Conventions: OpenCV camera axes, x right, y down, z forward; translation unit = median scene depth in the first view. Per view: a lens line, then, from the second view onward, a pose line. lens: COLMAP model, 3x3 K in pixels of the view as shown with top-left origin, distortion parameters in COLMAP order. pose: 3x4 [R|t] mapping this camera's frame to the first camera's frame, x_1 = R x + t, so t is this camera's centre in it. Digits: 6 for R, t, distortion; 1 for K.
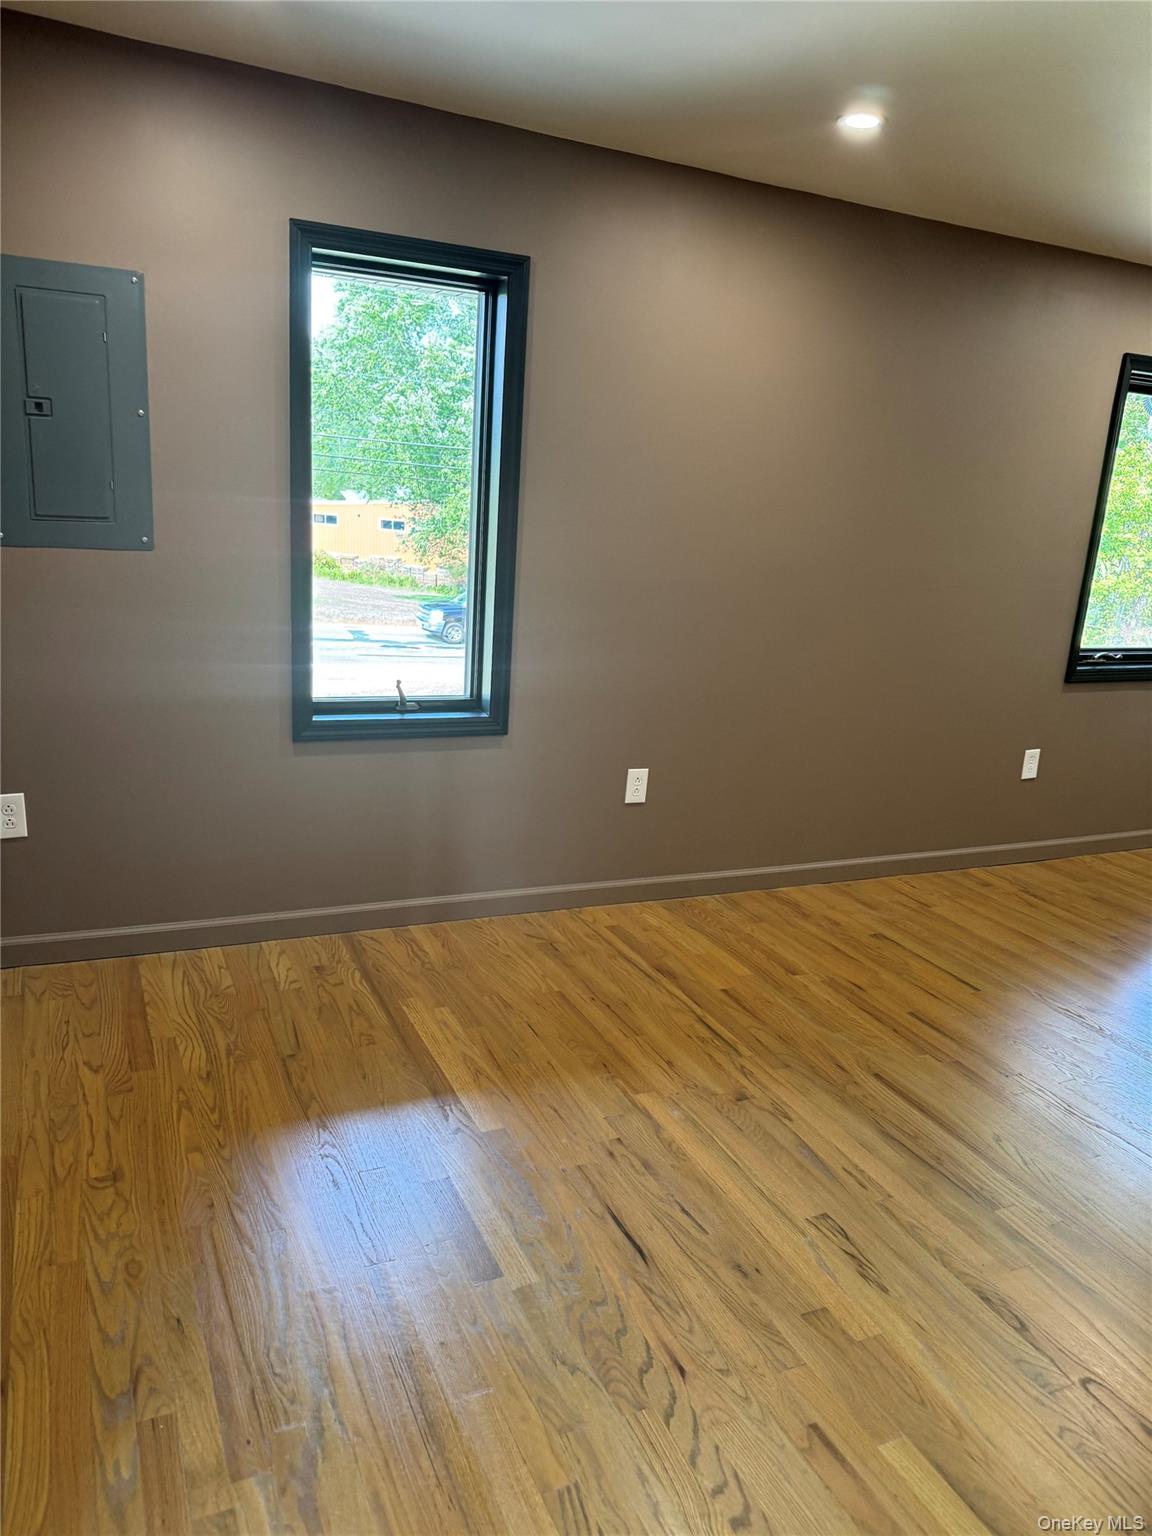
lens RADIAL K [[1080.6, 0, 575.4], [0, 1080.6, 776.7], [0, 0, 1]] dist [0.086603, -0.129053]
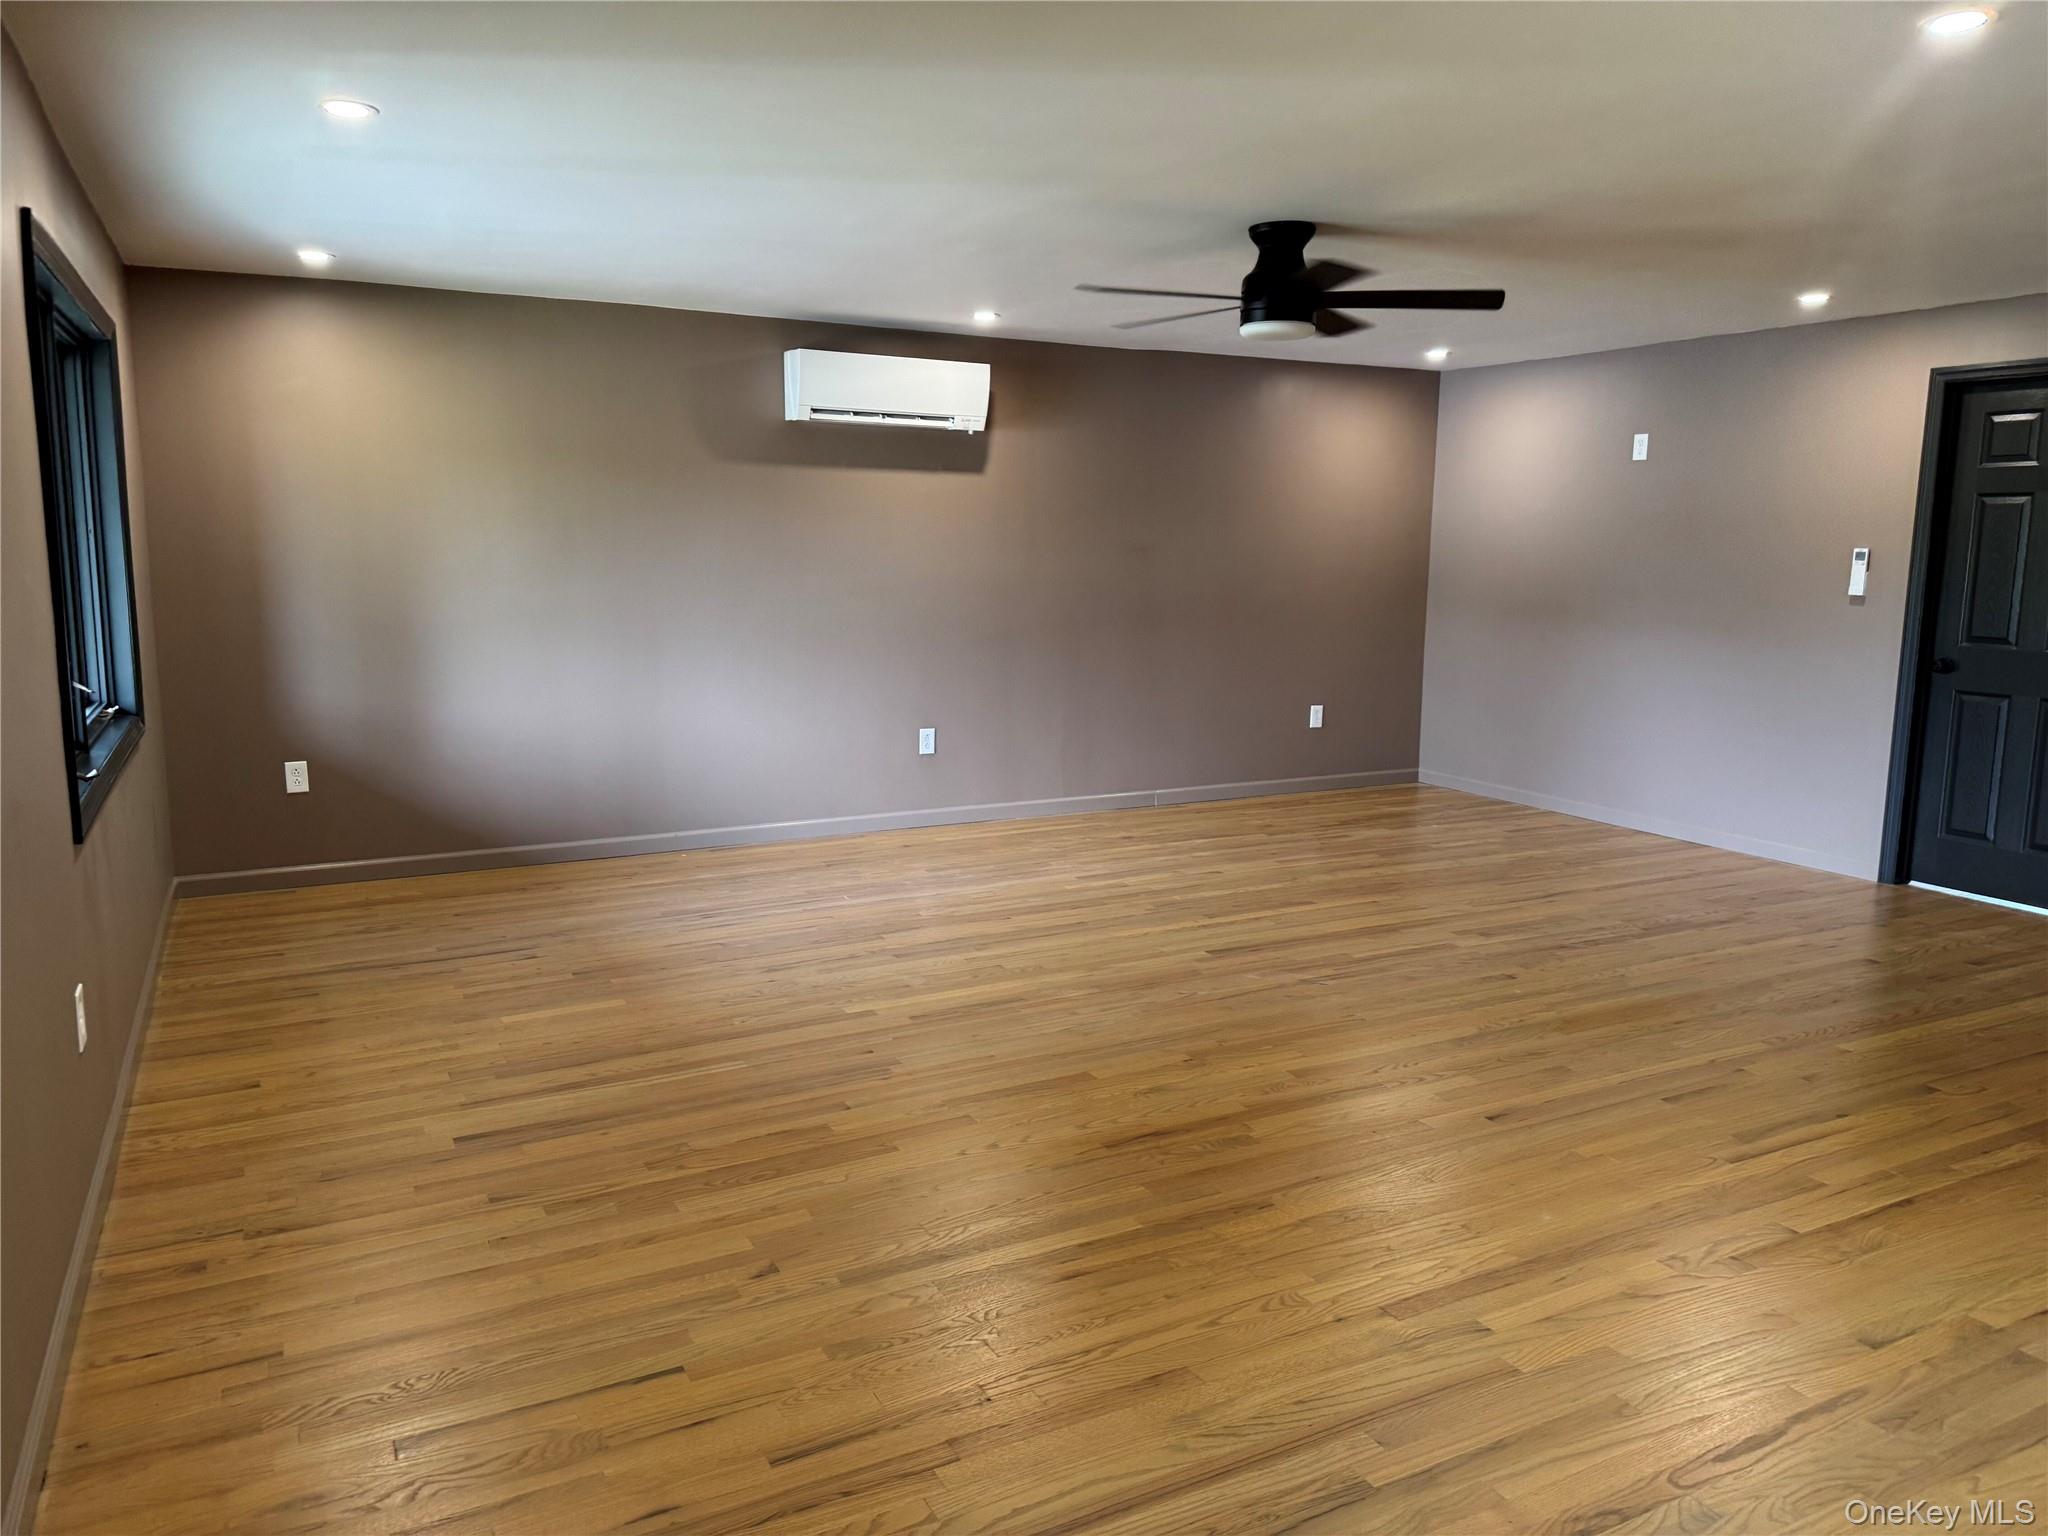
lens RADIAL K [[1445.5, 0, 1028.0], [0, 1445.5, 723.8], [0, 0, 1]] dist [0.095780, -0.120917]
pose [[-0.047564, -0.185342, 0.981522, -0.280900], [0.241070, 0.951458, 0.191347, -0.195275], [-0.969341, 0.245717, -0.000574, 0.674156]]
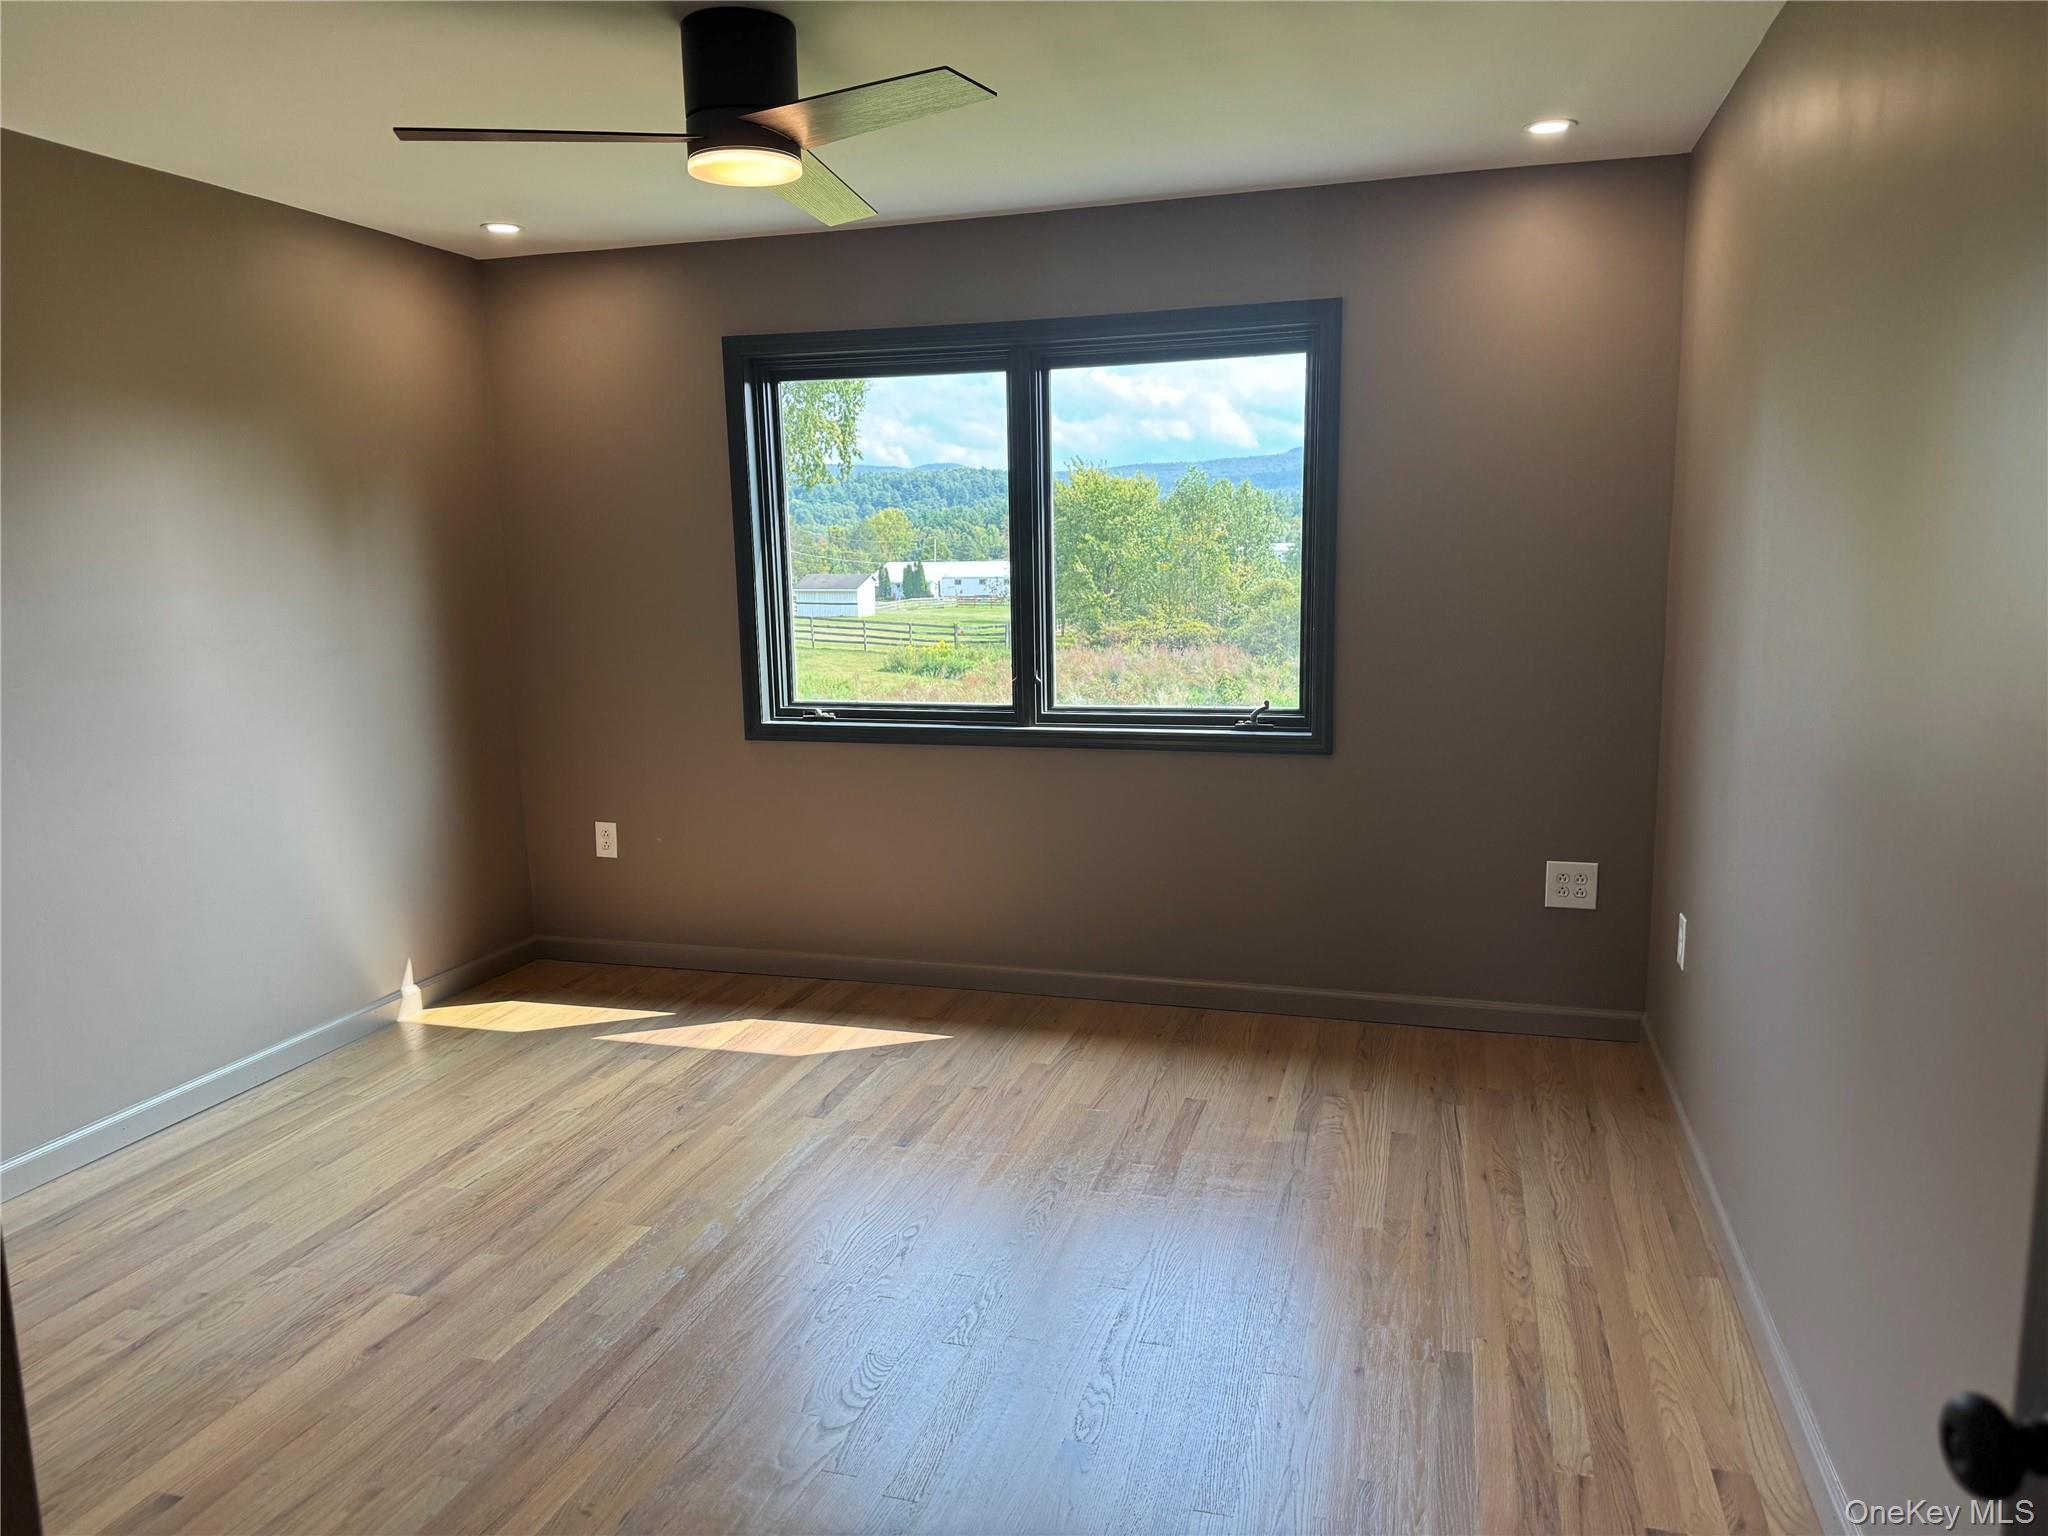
lens RADIAL K [[1440.8, 0, 1051.8], [0, 1440.8, 802.8], [0, 0, 1]] dist [0.086603, -0.129053]
pose [[0.749116, 0.049092, -0.660617, 1.572510], [-0.108213, 0.992923, -0.048923, -0.016006], [0.653540, 0.108137, 0.749127, 0.423625]]
